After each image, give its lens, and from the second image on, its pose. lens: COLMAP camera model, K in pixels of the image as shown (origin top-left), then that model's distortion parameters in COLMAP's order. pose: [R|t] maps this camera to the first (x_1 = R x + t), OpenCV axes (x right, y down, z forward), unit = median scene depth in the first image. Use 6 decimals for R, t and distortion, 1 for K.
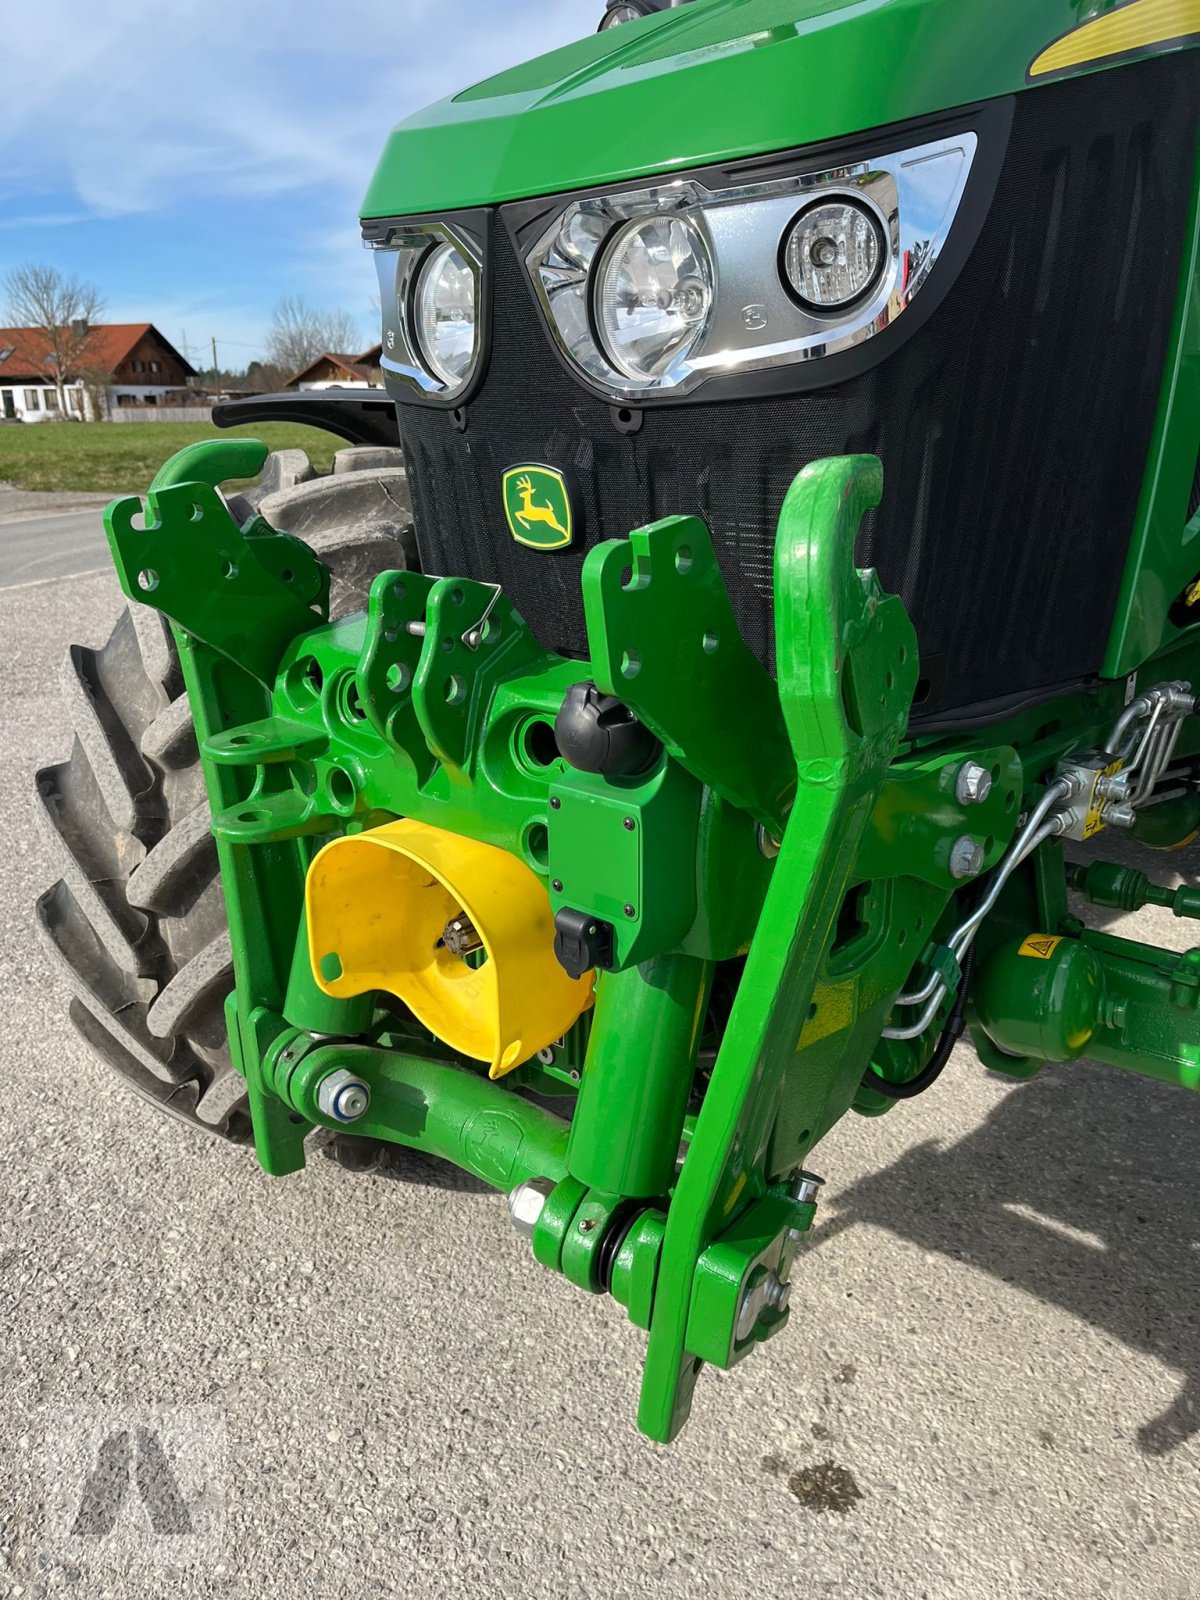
lens RADIAL K [[1226.8, 0, 594.9], [0, 1226.8, 797.7], [0, 0, 1]] dist [0.055156, -0.062956]
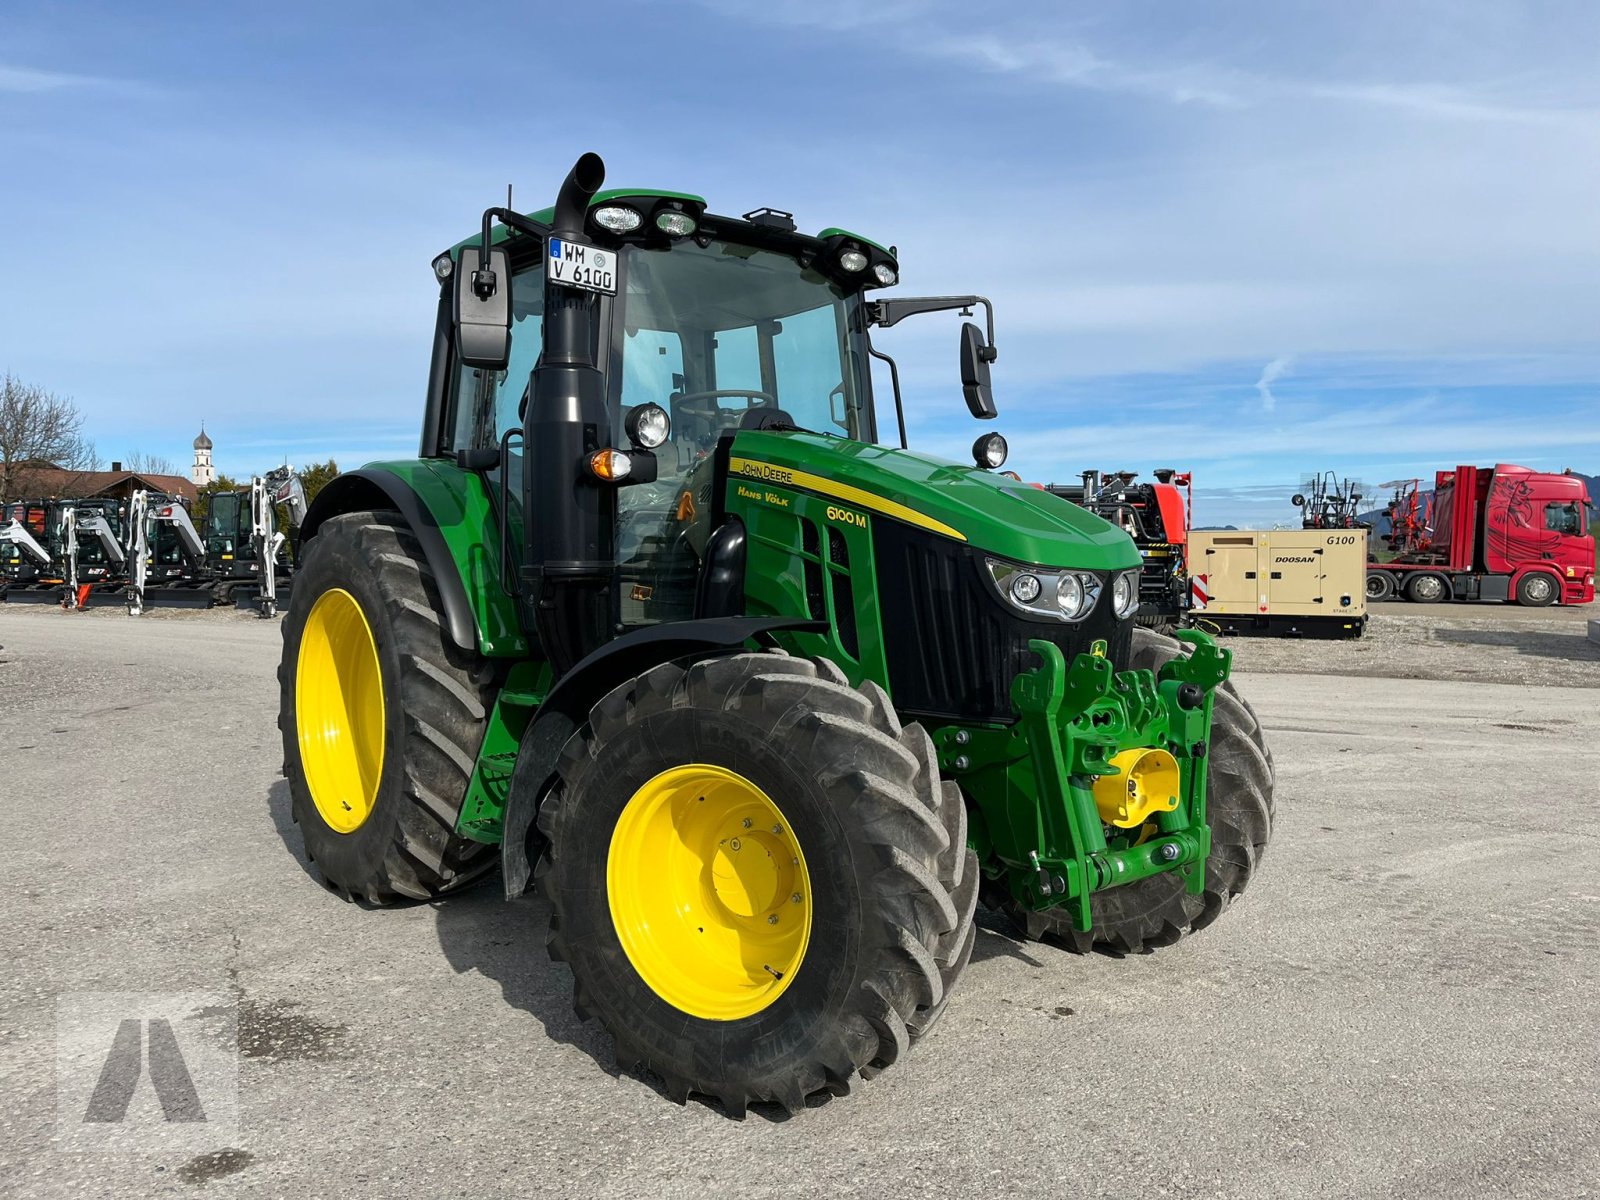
lens RADIAL K [[1234.9, 0, 830.9], [0, 1234.9, 558.4], [0, 0, 1]] dist [0.021166, -0.006540]
pose [[0.114261, -0.000651, 0.993451, -2.978691], [0.302383, 0.952574, -0.034154, -0.497975], [-0.946313, 0.304305, 0.109039, 1.062321]]
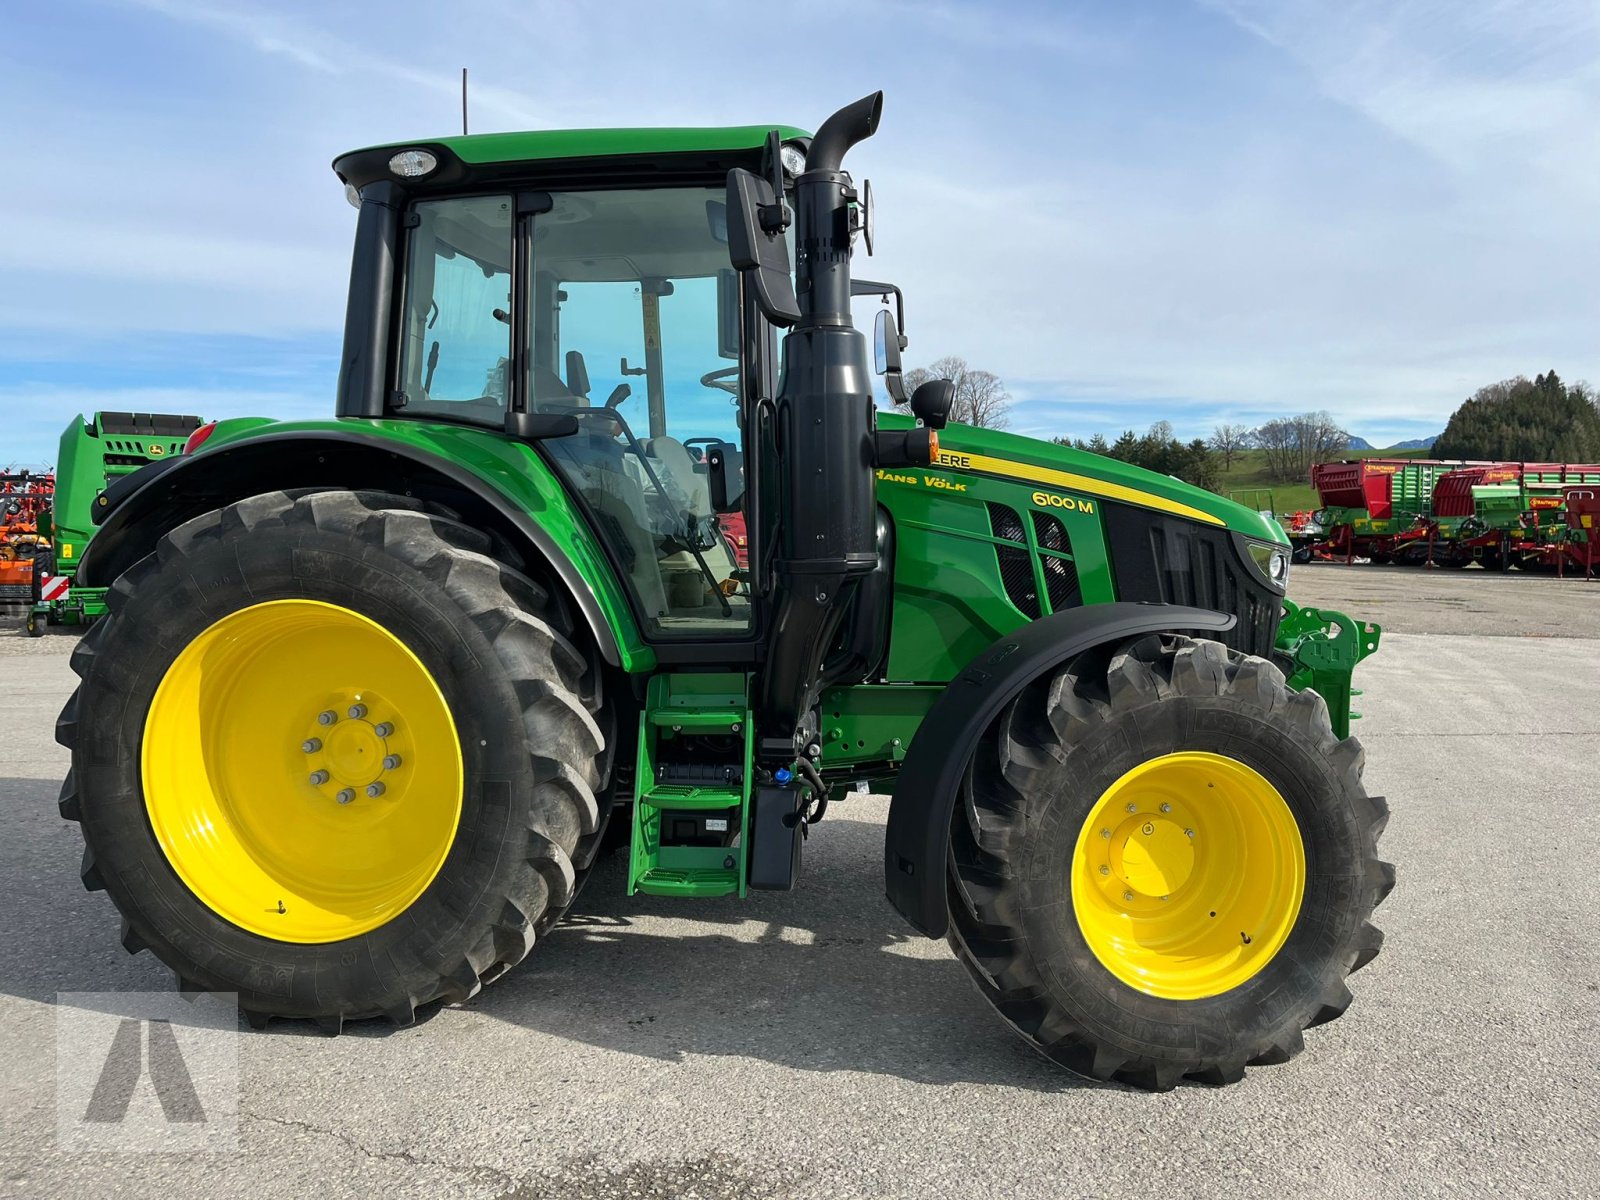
lens RADIAL K [[1214.5, 0, 797.1], [0, 1214.5, 567.8], [0, 0, 1]] dist [0.049888, -0.059742]
pose [[-0.559551, -0.022788, 0.828483, -2.089081], [0.263725, 0.942769, 0.204049, -1.381382], [-0.785717, 0.332668, -0.521517, 3.638671]]
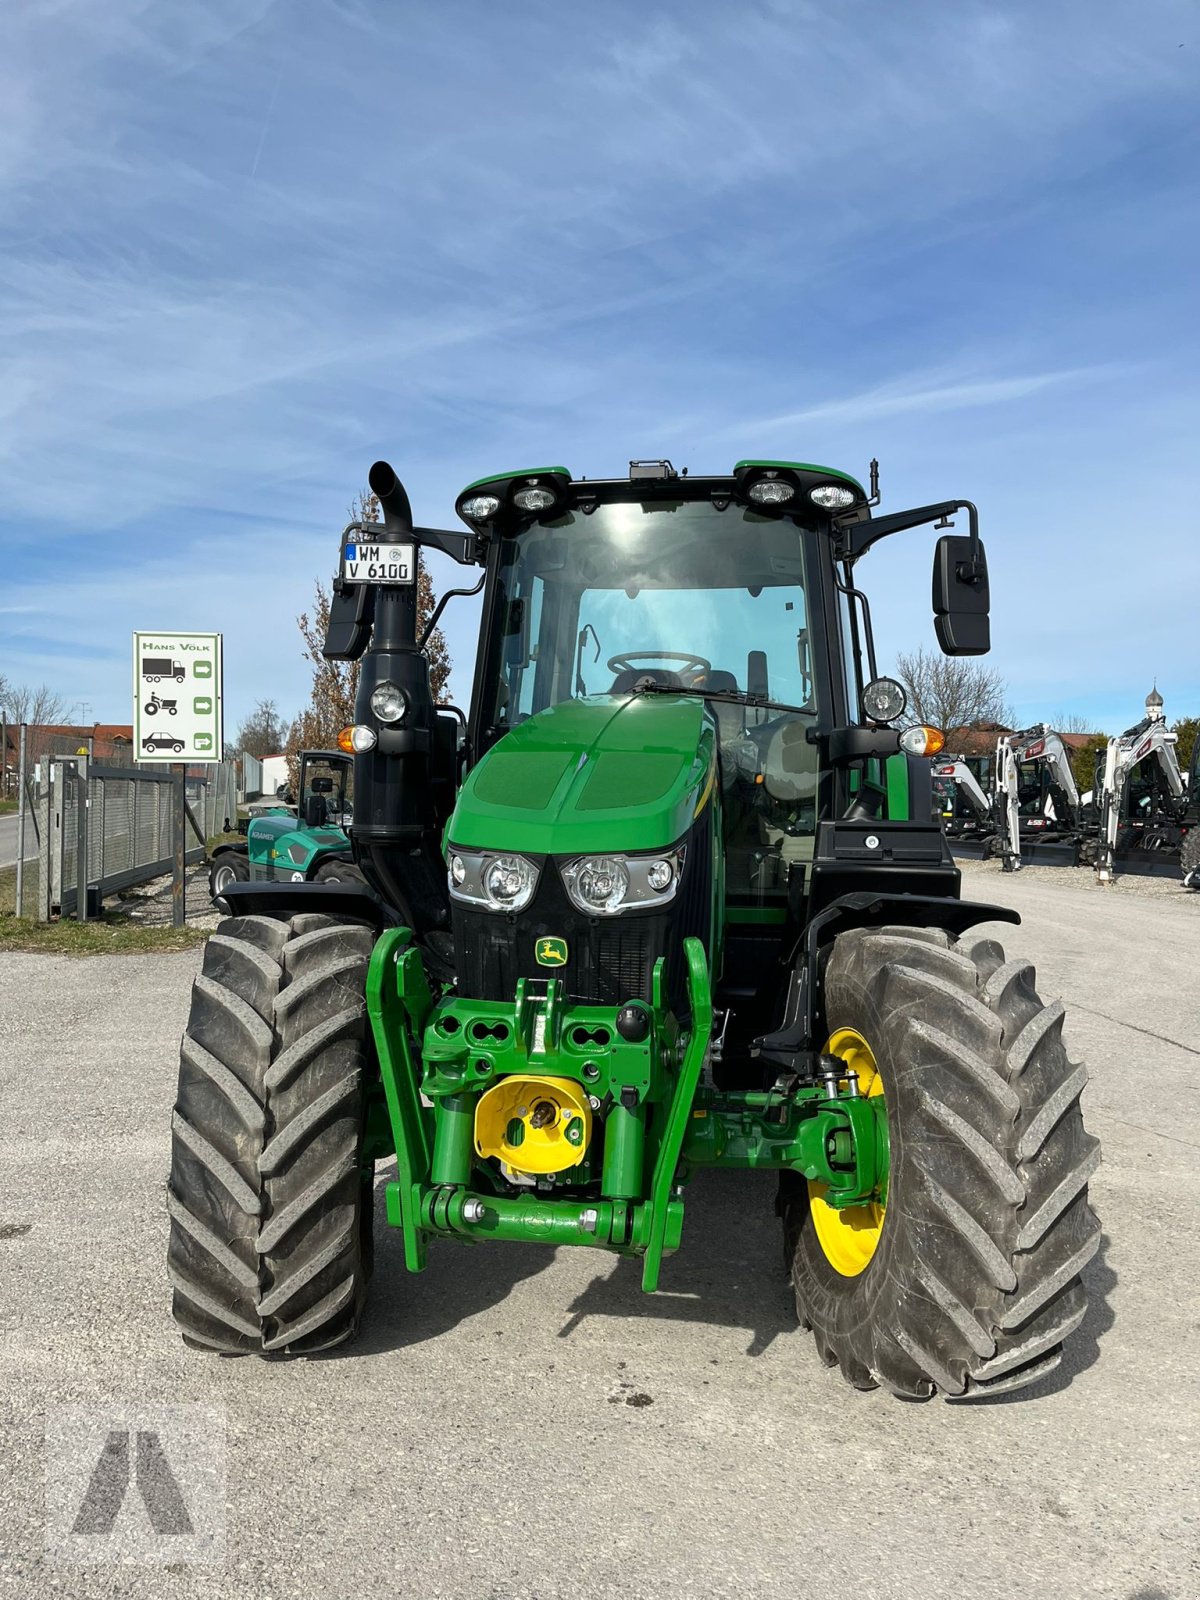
lens RADIAL K [[1225.0, 0, 596.2], [0, 1225.0, 790.8], [0, 0, 1]] dist [0.098009, -0.143736]
pose [[0.850417, 0.021484, 0.525670, -1.230004], [0.140224, 0.953767, -0.265832, 0.141794], [-0.507078, 0.299779, 0.808087, -1.194881]]
